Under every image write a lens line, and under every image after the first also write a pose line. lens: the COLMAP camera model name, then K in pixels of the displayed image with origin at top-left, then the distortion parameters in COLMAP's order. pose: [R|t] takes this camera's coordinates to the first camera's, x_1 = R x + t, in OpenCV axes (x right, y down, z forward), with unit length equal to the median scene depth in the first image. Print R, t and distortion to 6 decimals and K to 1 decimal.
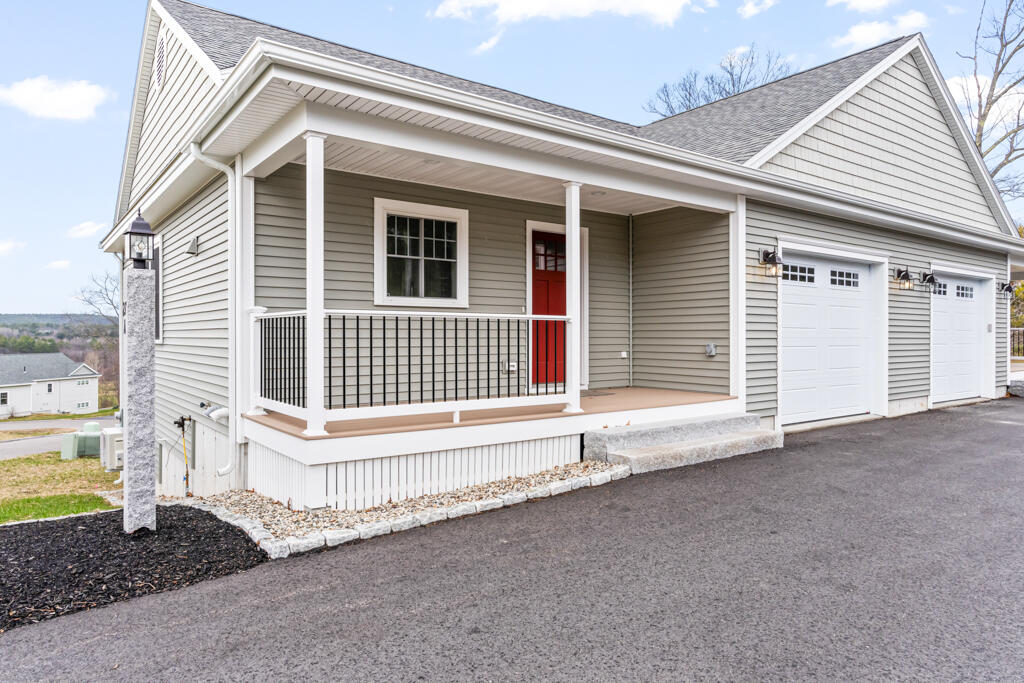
lens RADIAL K [[662.4, 0, 512.0], [0, 662.4, 341.5], [0, 0, 1]] dist [0.000506, 0.000034]
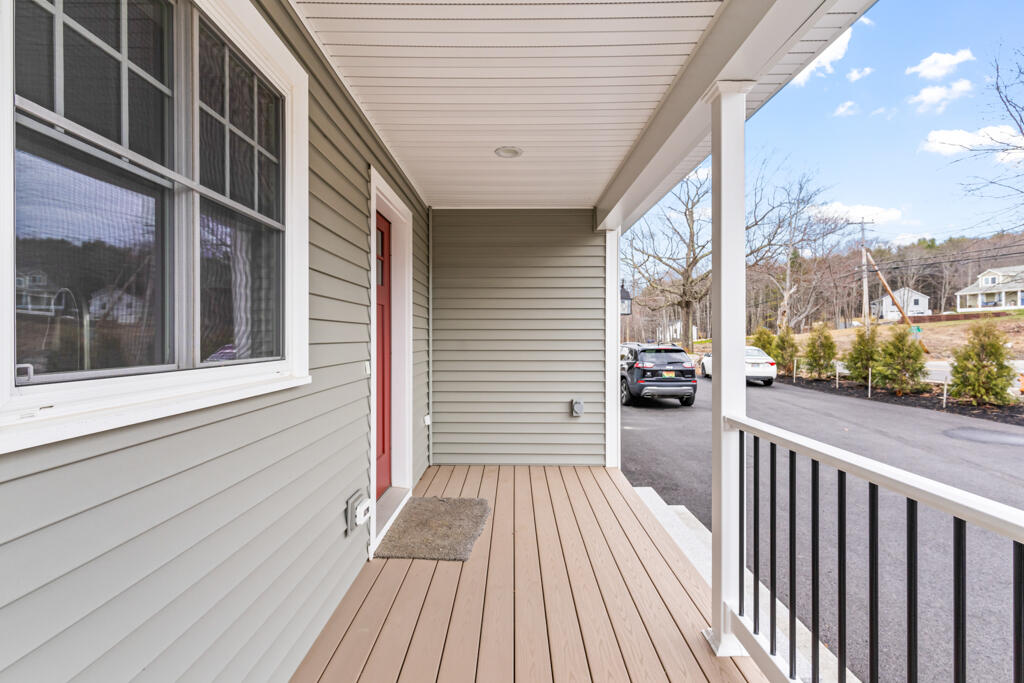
lens RADIAL K [[483.7, 0, 512.0], [0, 483.7, 341.5], [0, 0, 1]] dist [0.003421, 0.000254]
pose [[0.604617, -0.008020, 0.796476, -0.188133], [0.005118, 0.999968, 0.006184, -0.070826], [-0.796500, 0.000338, 0.604639, 0.768495]]
